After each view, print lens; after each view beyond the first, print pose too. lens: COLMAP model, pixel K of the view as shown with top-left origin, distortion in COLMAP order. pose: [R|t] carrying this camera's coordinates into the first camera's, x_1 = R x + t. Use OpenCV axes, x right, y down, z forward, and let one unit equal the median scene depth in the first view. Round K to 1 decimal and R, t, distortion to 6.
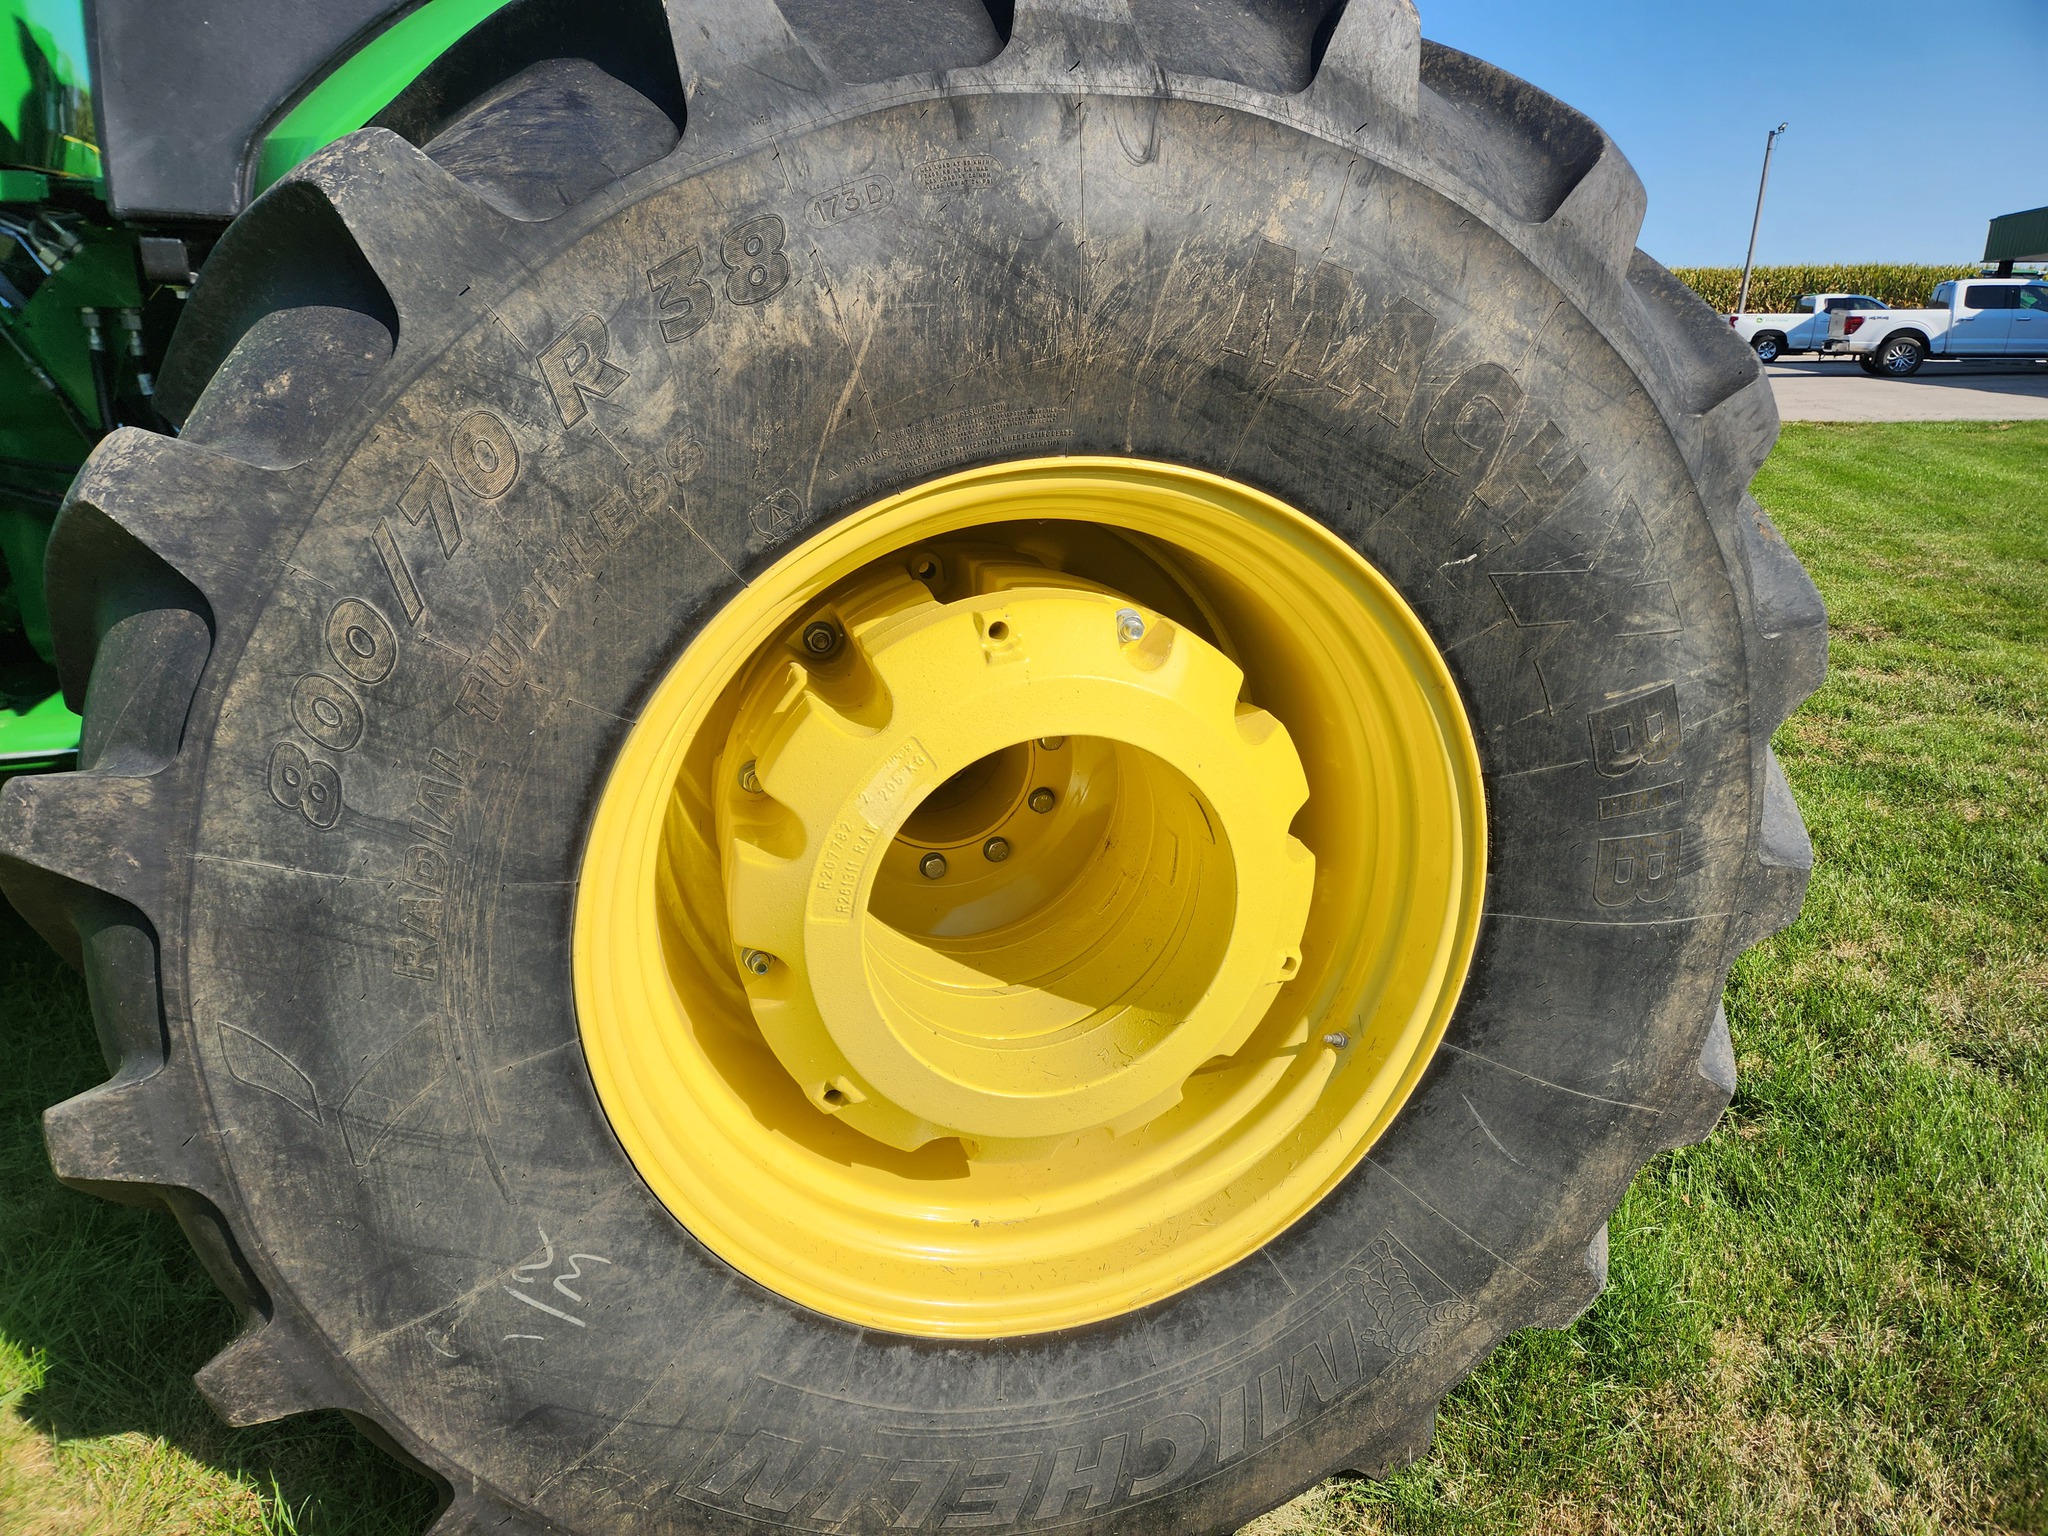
lens RADIAL K [[1448.5, 0, 1015.4], [0, 1448.5, 787.3], [0, 0, 1]] dist [0.083717, -0.061641]
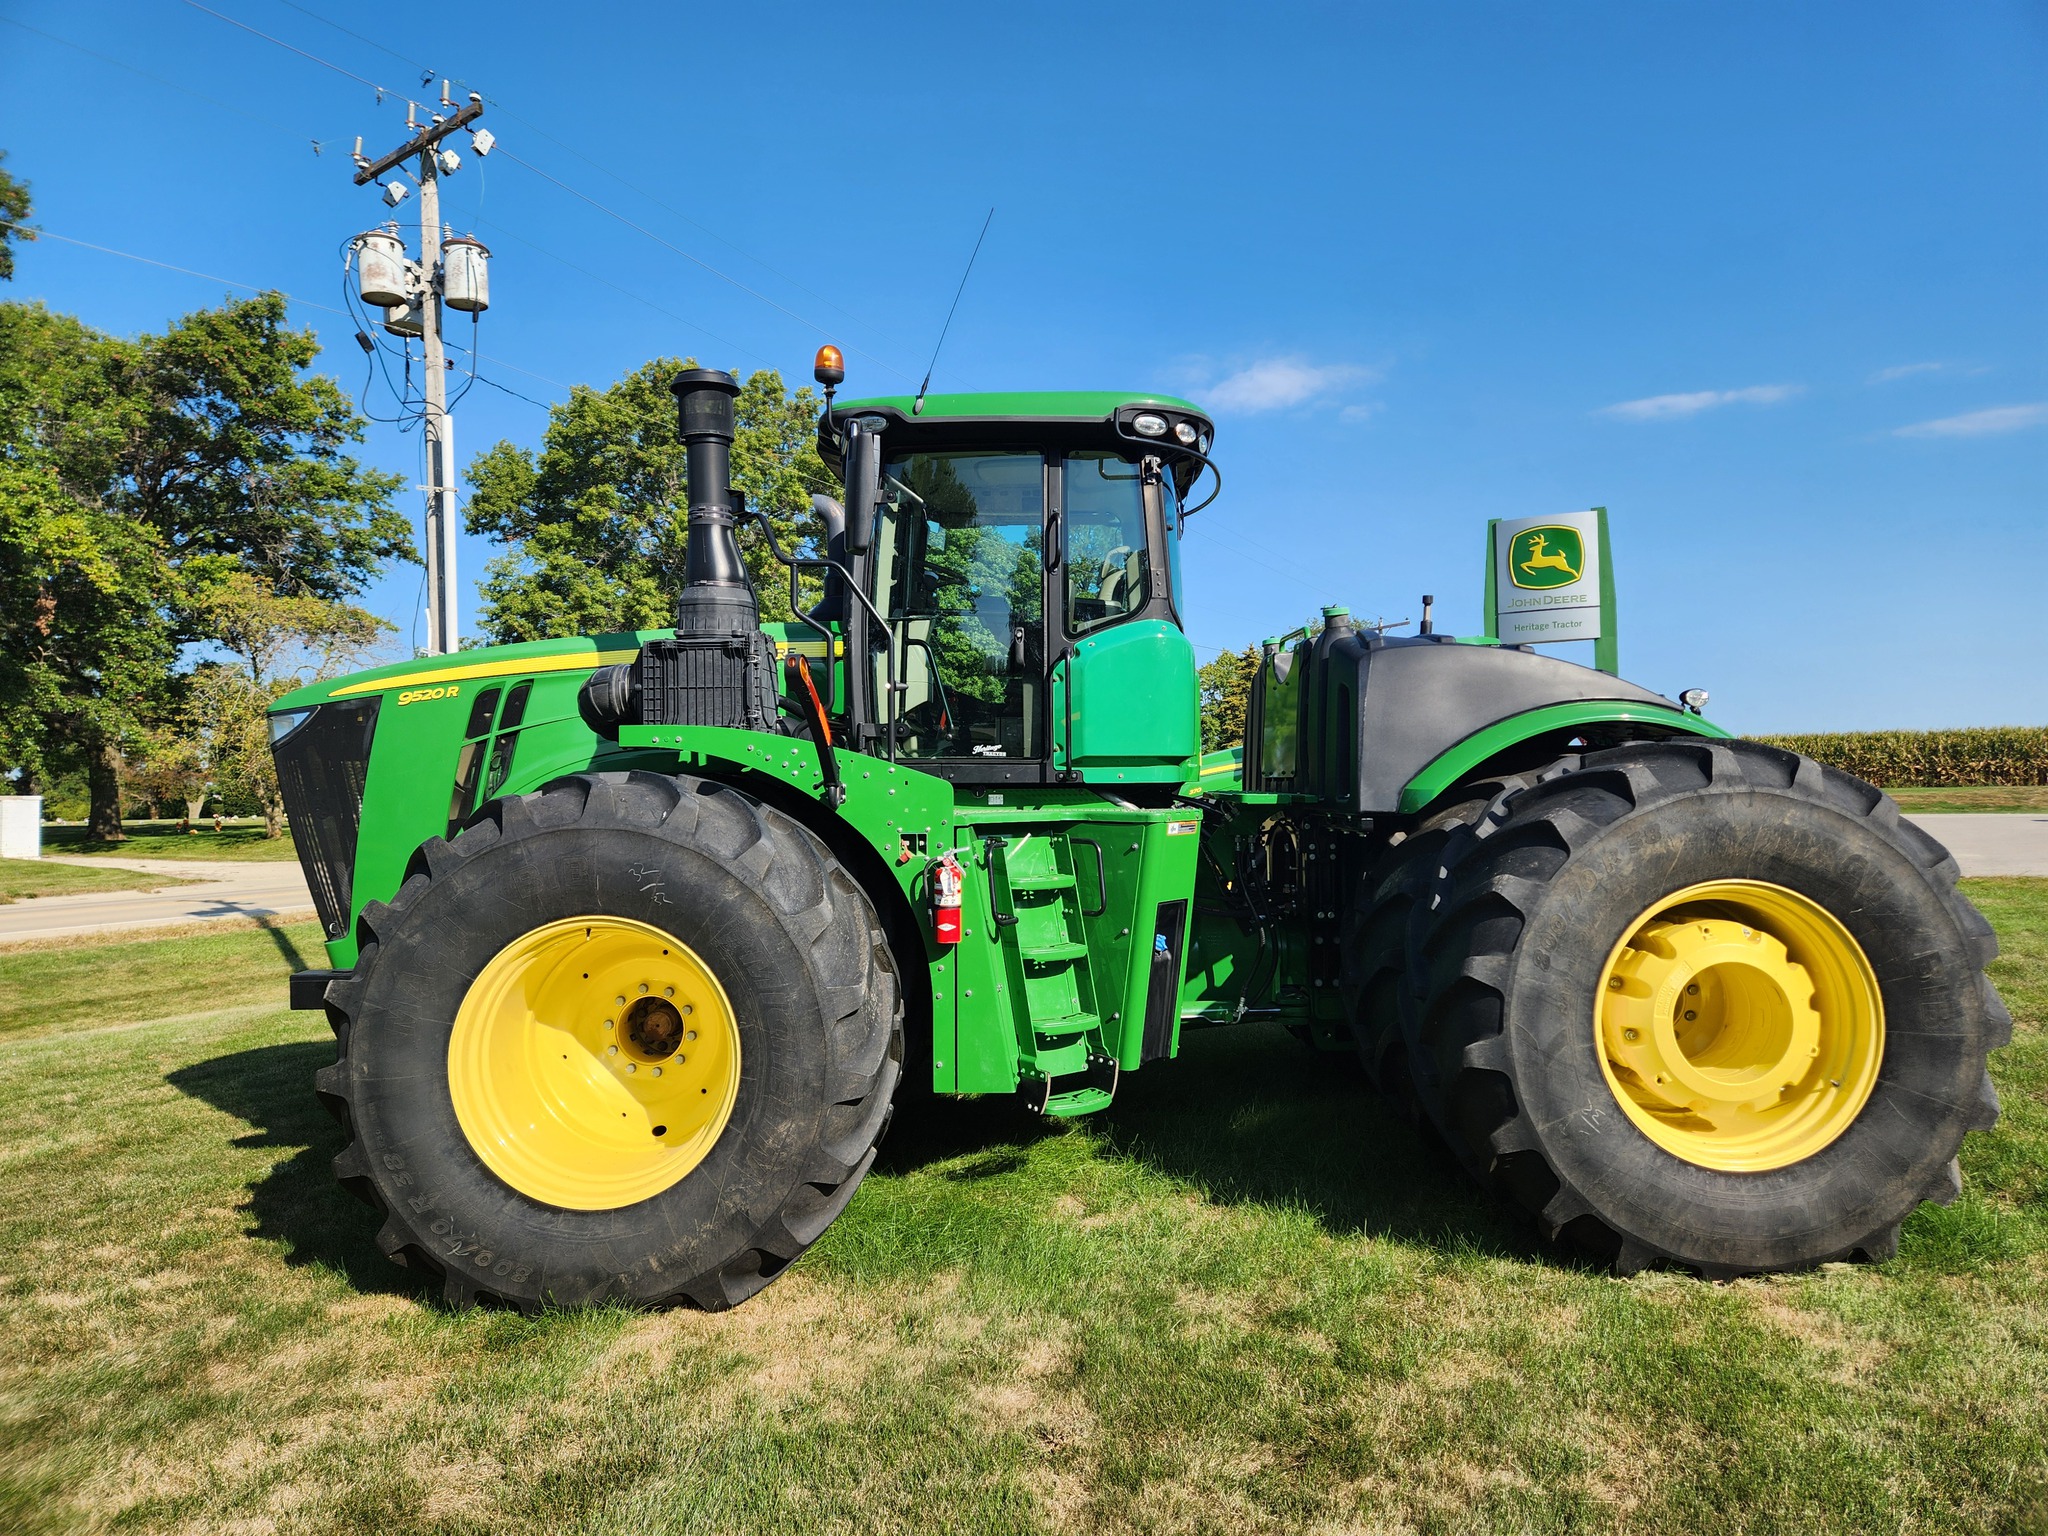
lens RADIAL K [[1486.6, 0, 1024.0], [0, 1486.6, 768.0], [0, 0, 1]] dist [0.087723, -0.094162]
pose [[0.973694, -0.035092, -0.225140, -0.788939], [-0.044133, 0.940315, -0.337432, 0.821835], [0.223544, 0.338491, 0.914031, -2.807761]]
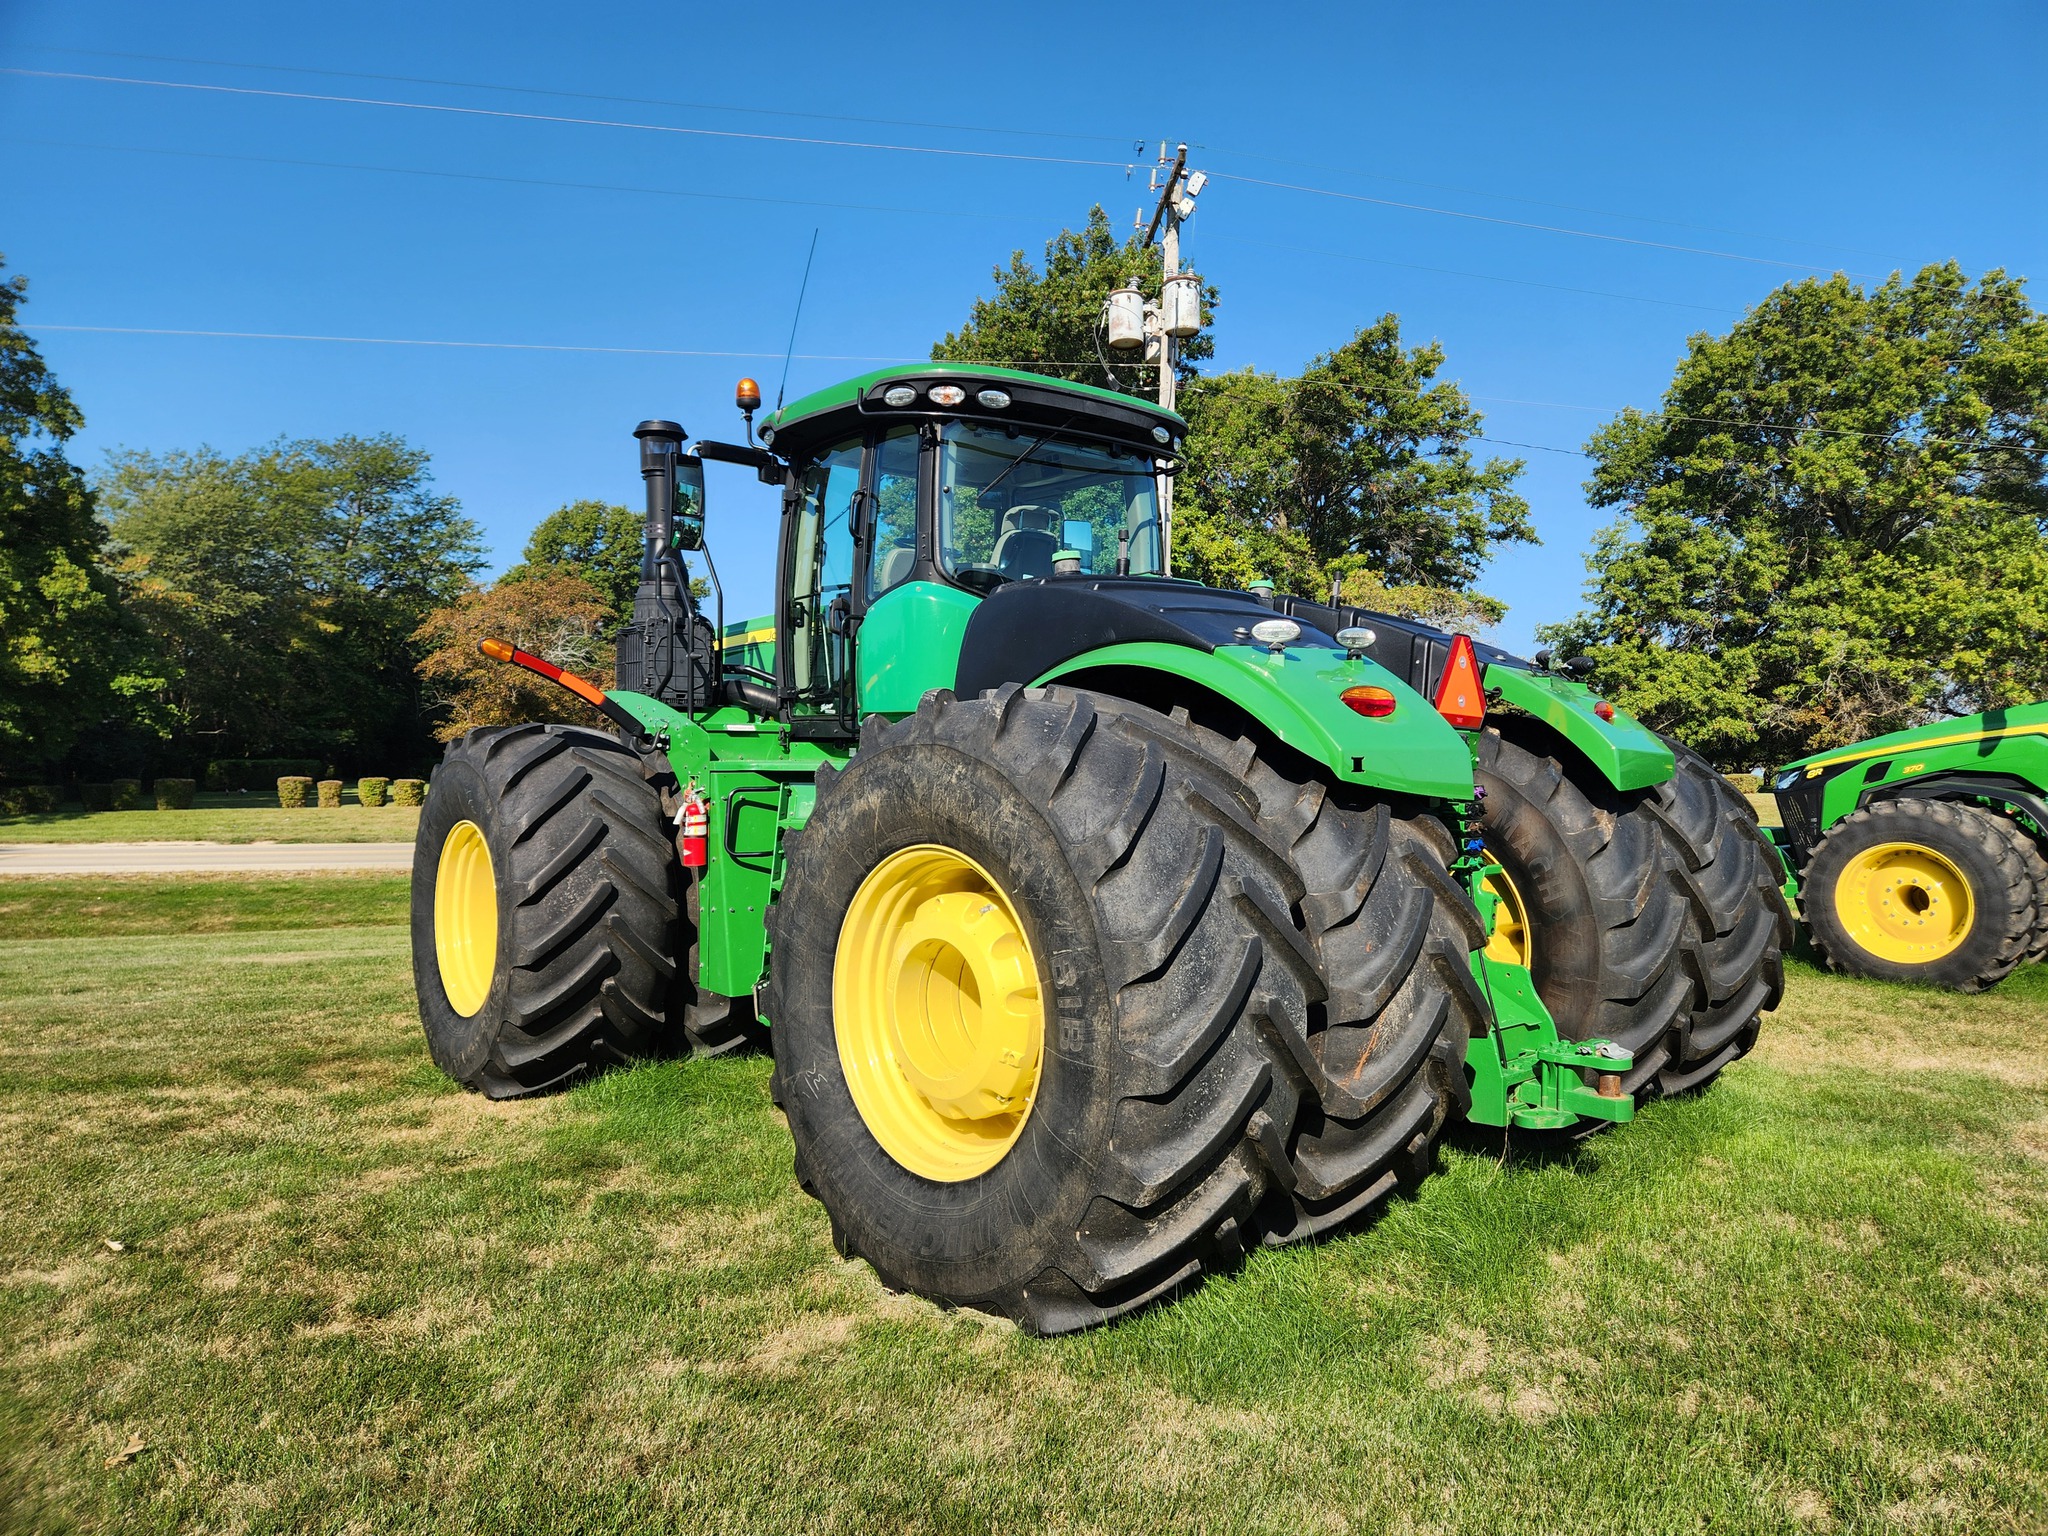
lens RADIAL K [[1448.5, 0, 1015.4], [0, 1448.5, 787.3], [0, 0, 1]] dist [0.083717, -0.061641]
pose [[0.425730, -0.003032, -0.904845, 2.853230], [-0.295950, 0.944528, -0.142410, 0.045552], [0.855083, 0.328417, 0.401217, -0.143353]]
